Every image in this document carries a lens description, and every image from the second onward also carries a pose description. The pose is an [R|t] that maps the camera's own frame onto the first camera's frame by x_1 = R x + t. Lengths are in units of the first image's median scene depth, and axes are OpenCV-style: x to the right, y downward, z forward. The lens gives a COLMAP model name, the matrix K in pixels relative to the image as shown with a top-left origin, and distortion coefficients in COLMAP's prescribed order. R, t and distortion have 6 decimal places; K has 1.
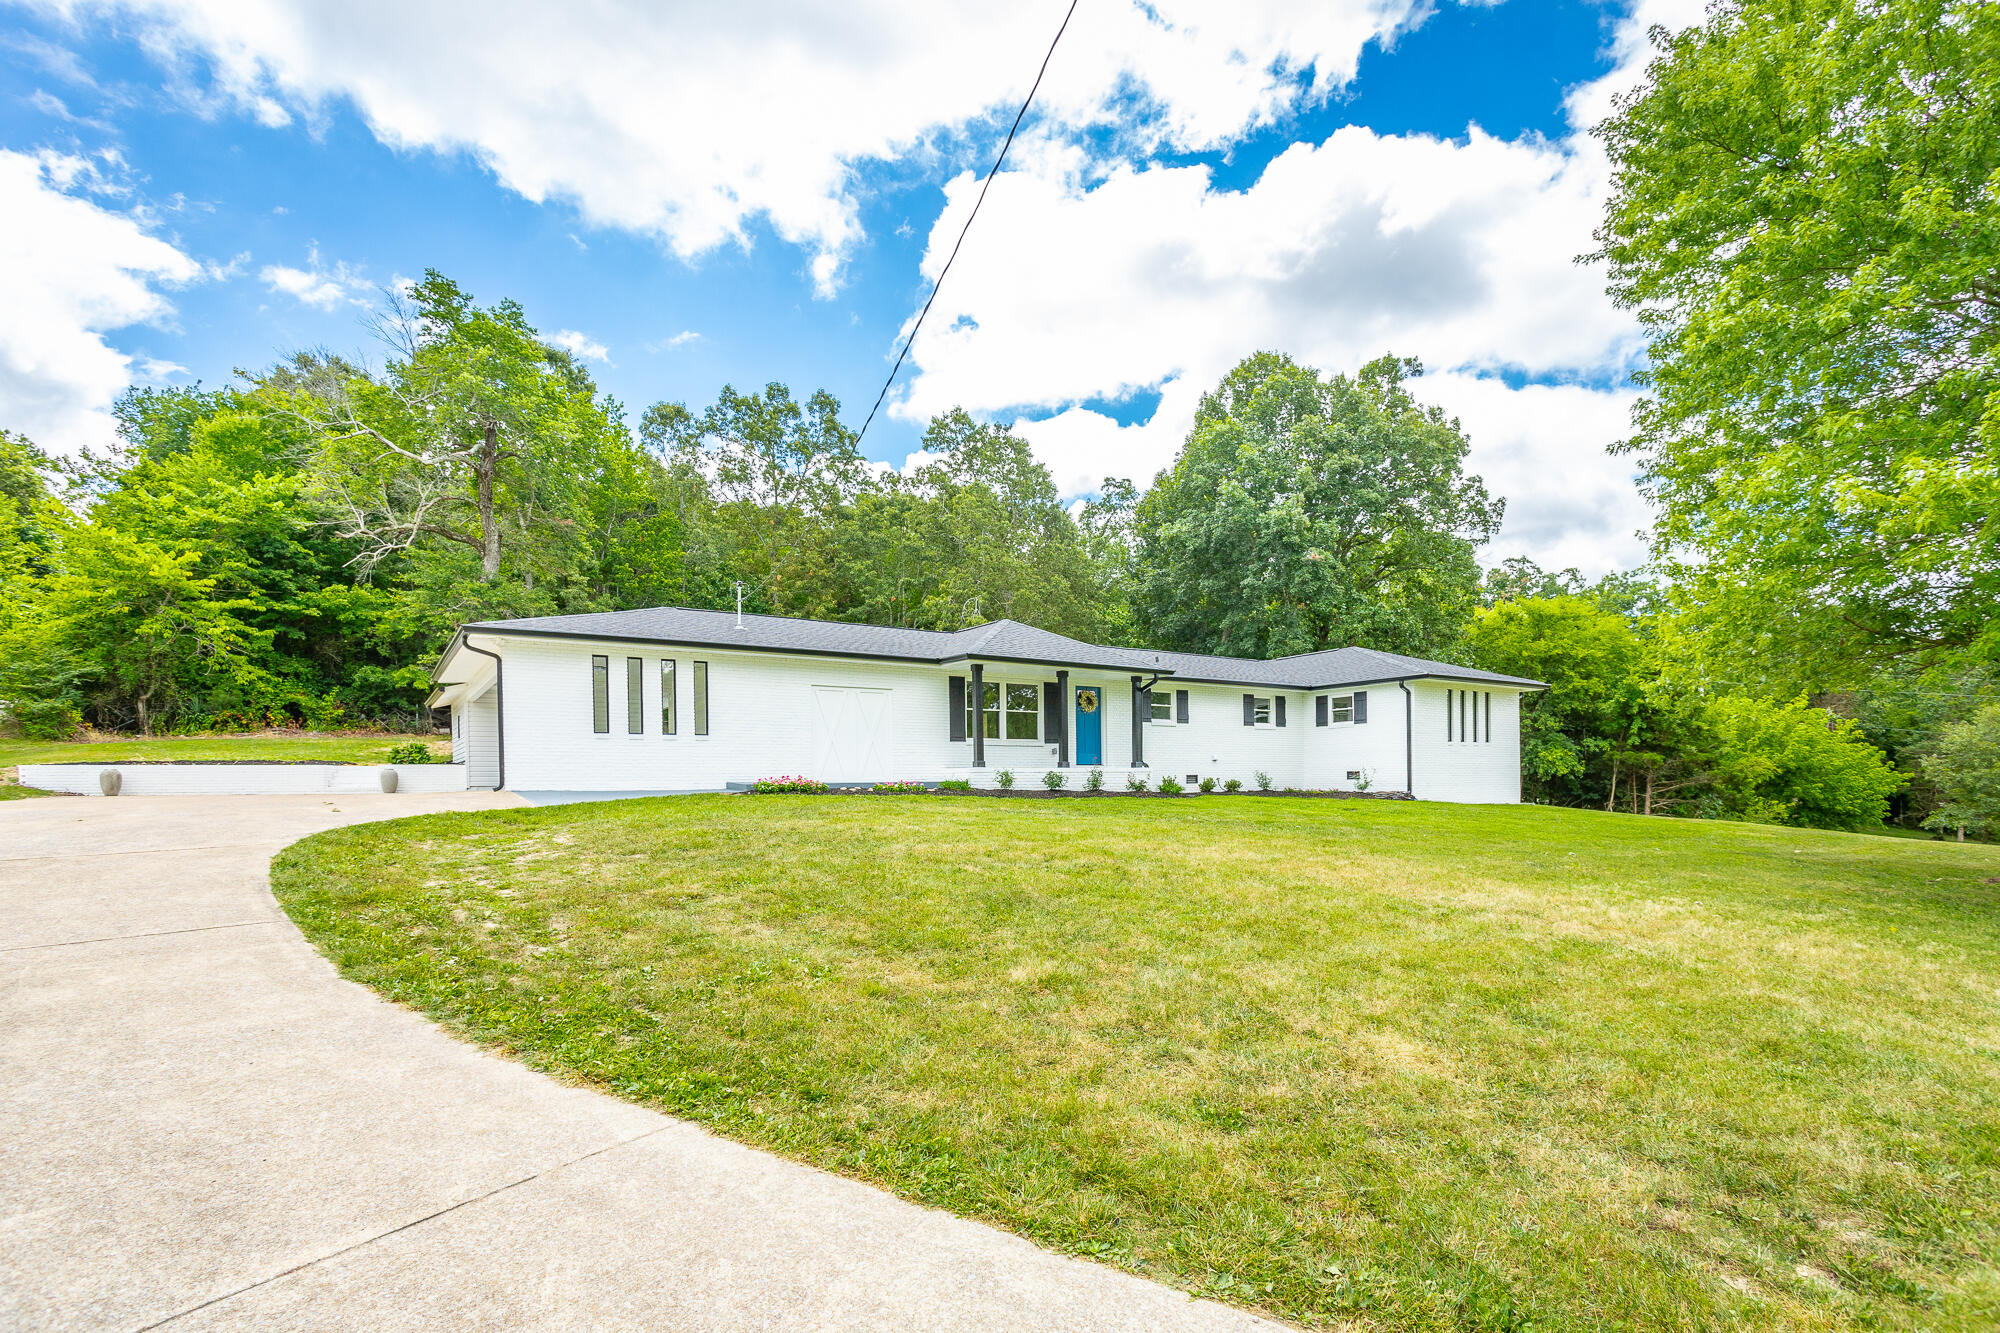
lens RADIAL K [[961.2, 0, 1034.1], [0, 961.2, 682.5], [0, 0, 1]] dist [-0.002568, 0.002553]
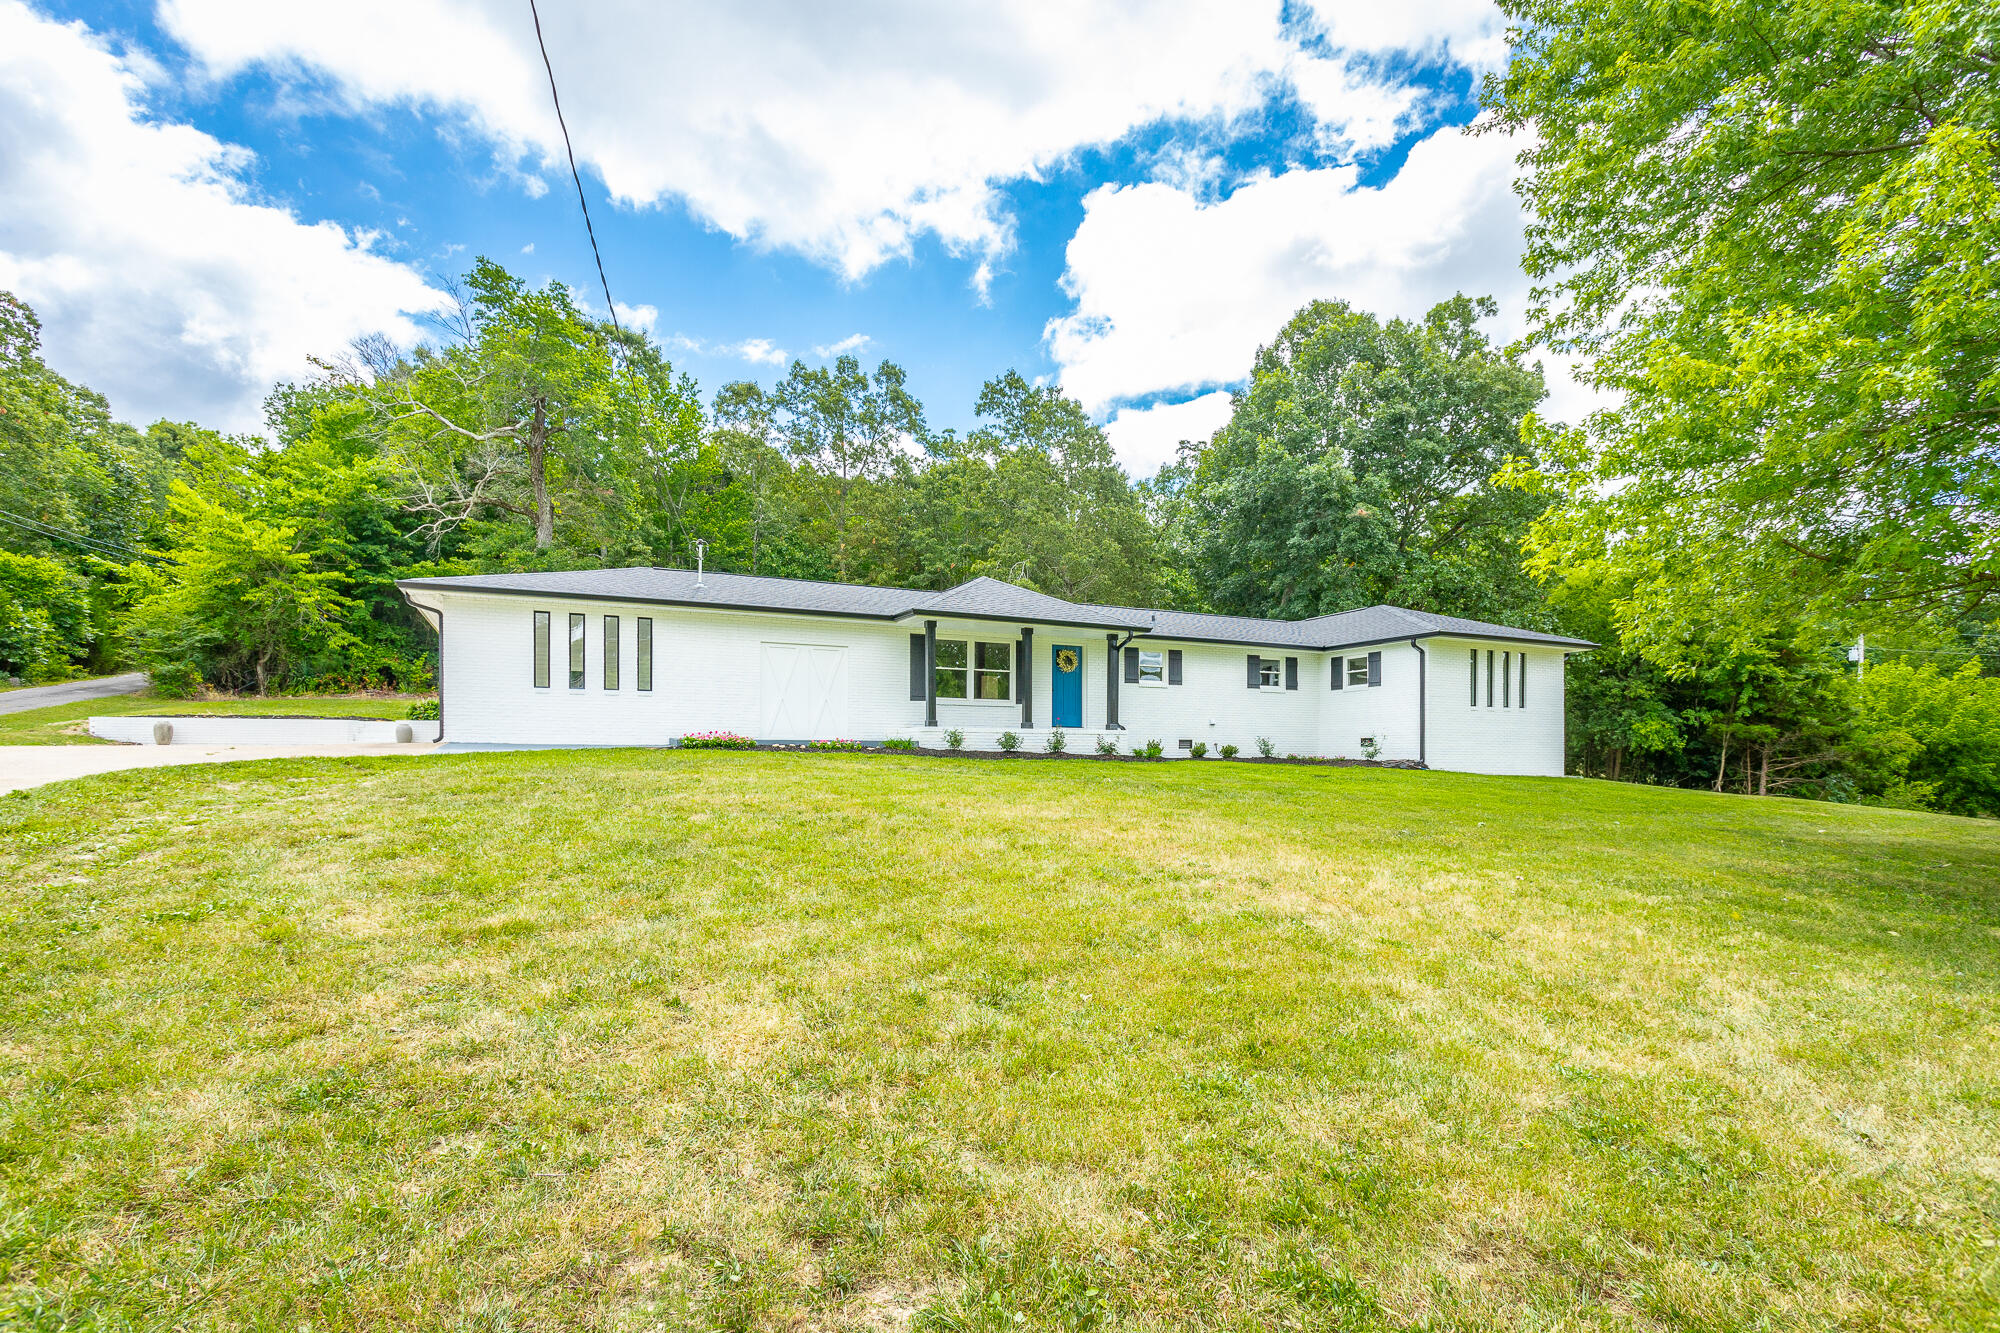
lens RADIAL K [[961.2, 0, 1020.7], [0, 961.2, 651.2], [0, 0, 1]] dist [-0.002568, 0.002553]
pose [[0.990421, -0.001094, -0.138080, 0.103497], [0.000718, 0.999996, -0.002774, 0.008779], [0.138082, 0.002648, 0.990417, 0.028372]]
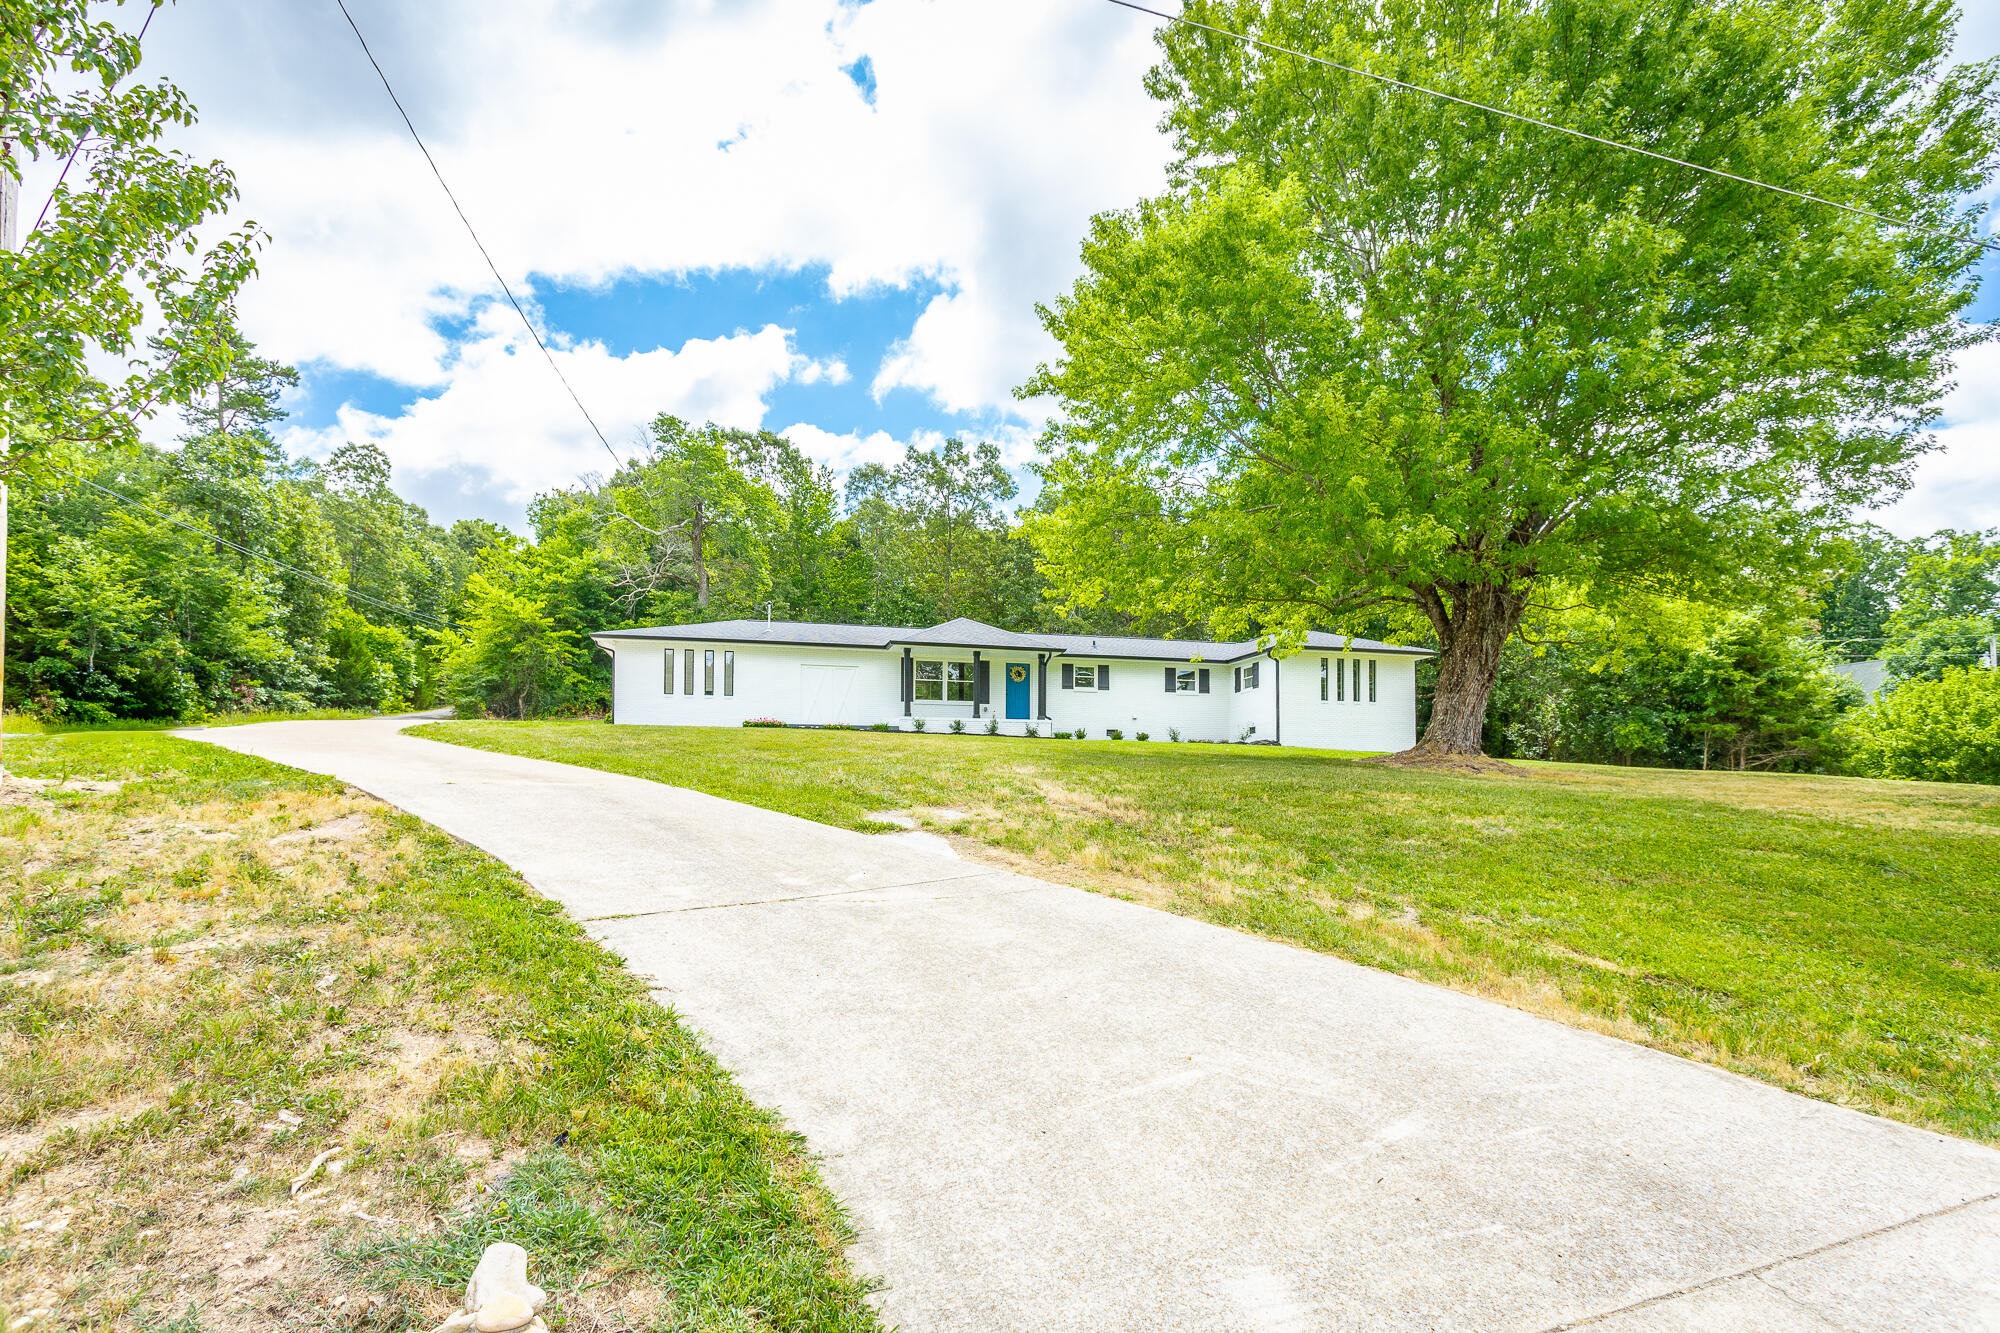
lens RADIAL K [[954.4, 0, 1008.9], [0, 954.4, 636.9], [0, 0, 1]] dist [0.011415, -0.000792]
pose [[0.942234, -0.041883, -0.332326, 0.361560], [0.022871, 0.997881, -0.060915, 0.035661], [0.334173, 0.049795, 0.941195, -0.211710]]
